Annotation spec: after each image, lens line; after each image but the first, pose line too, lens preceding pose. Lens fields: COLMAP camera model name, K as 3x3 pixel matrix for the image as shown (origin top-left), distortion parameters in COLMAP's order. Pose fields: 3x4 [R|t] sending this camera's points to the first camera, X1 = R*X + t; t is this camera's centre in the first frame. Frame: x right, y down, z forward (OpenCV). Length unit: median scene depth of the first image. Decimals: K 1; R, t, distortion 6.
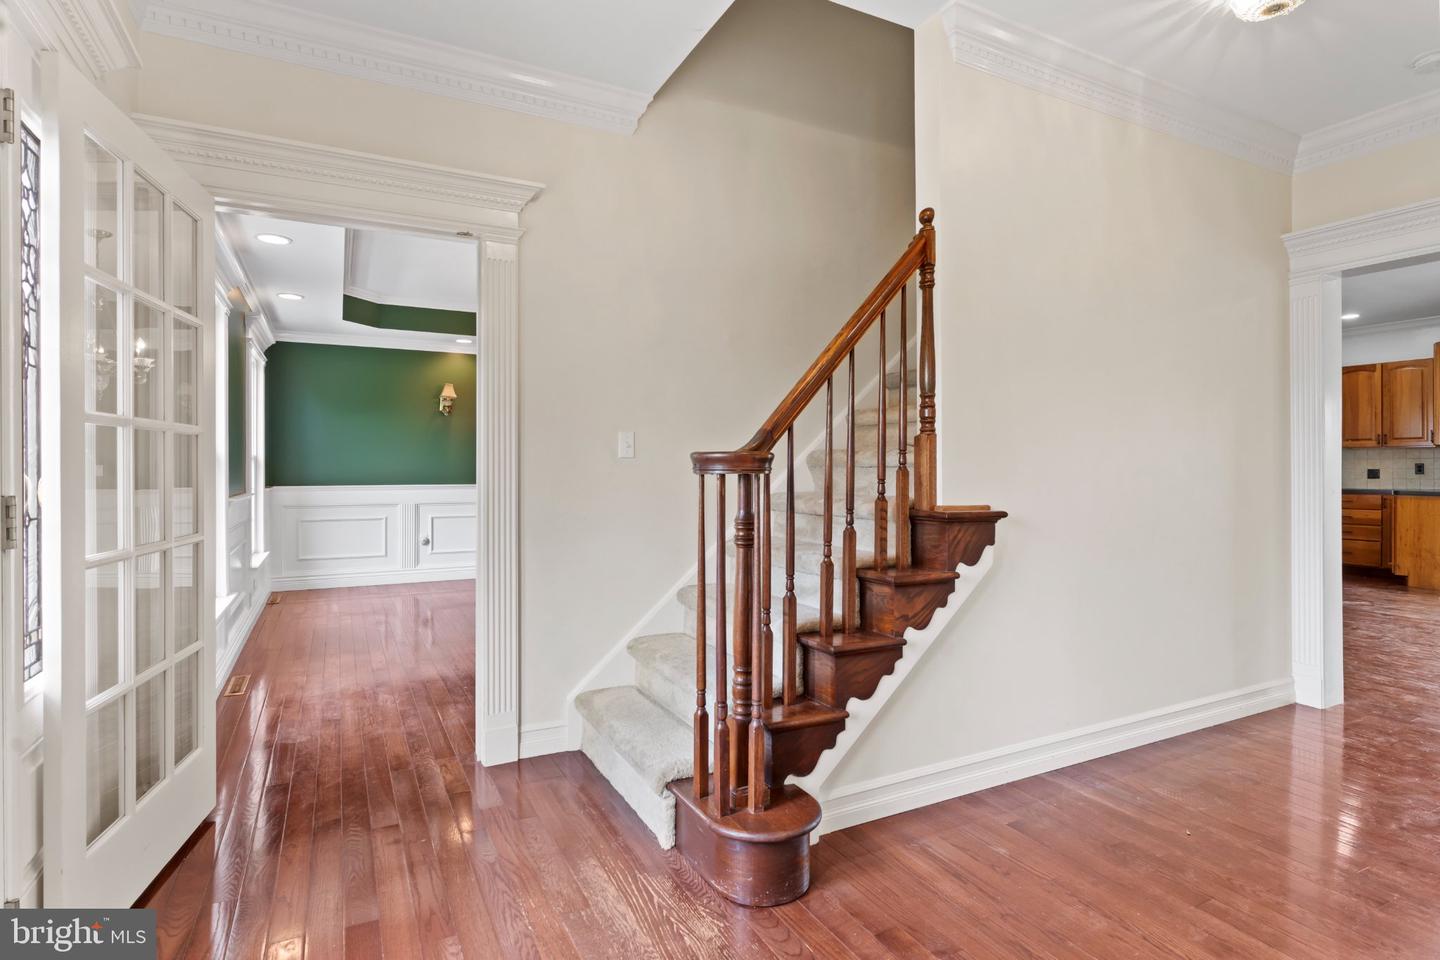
lens RADIAL K [[740.5, 0, 716.6], [0, 740.5, 470.2], [0, 0, 1]] dist [-0.006220, 0.002104]
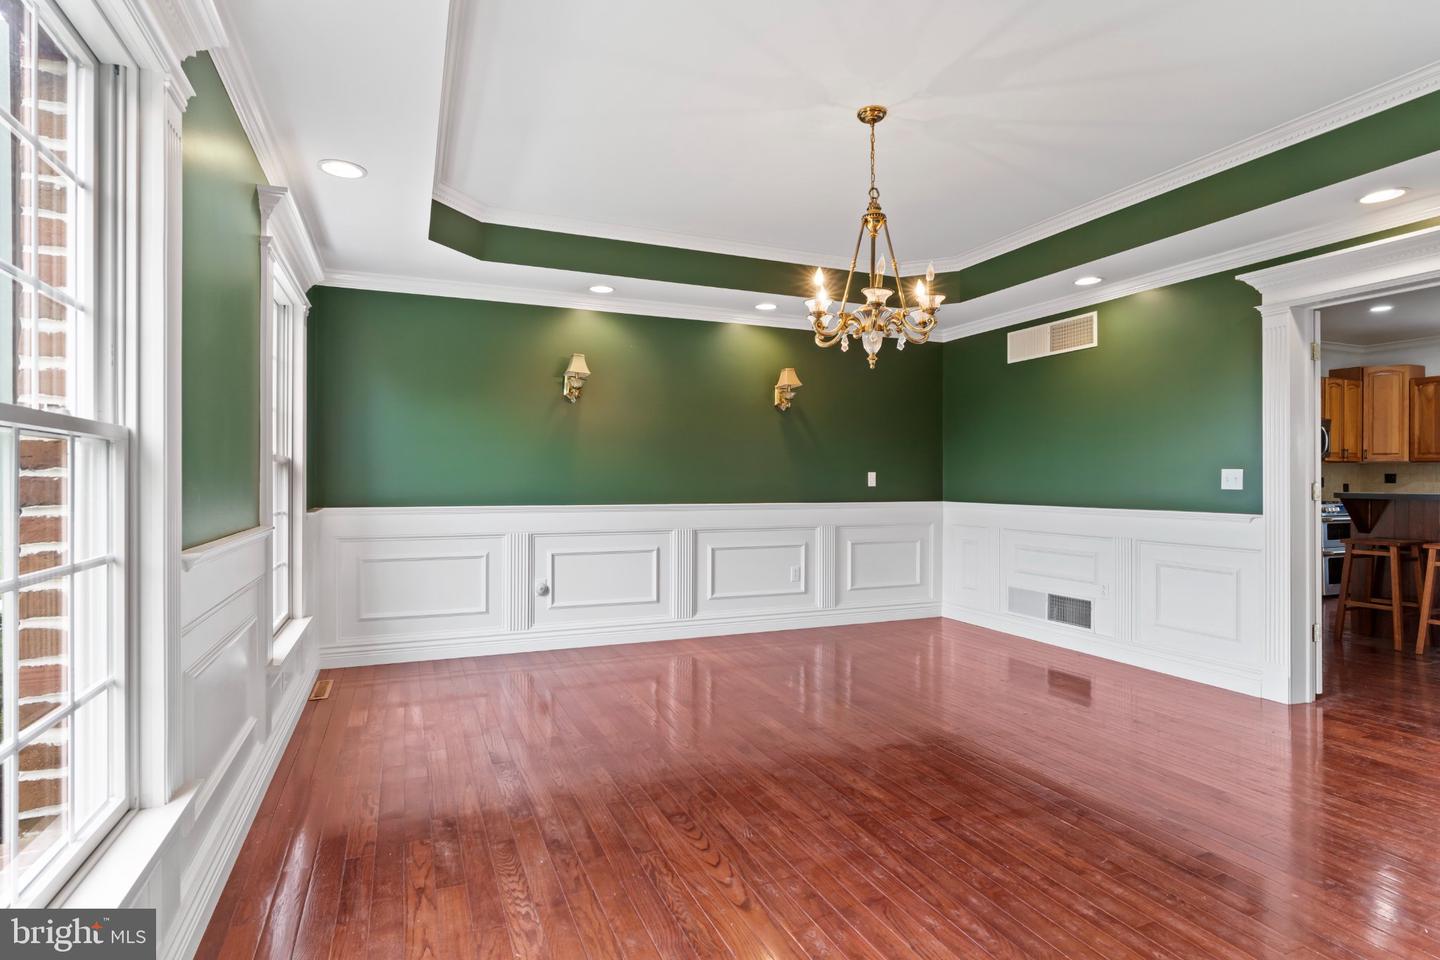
lens RADIAL K [[740.5, 0, 721.5], [0, 740.5, 477.3], [0, 0, 1]] dist [-0.006220, 0.002104]
pose [[0.997696, -0.005924, -0.067587, -0.197948], [0.004948, 0.999881, -0.014606, 0.004913], [0.067665, 0.014238, 0.997606, 0.360904]]
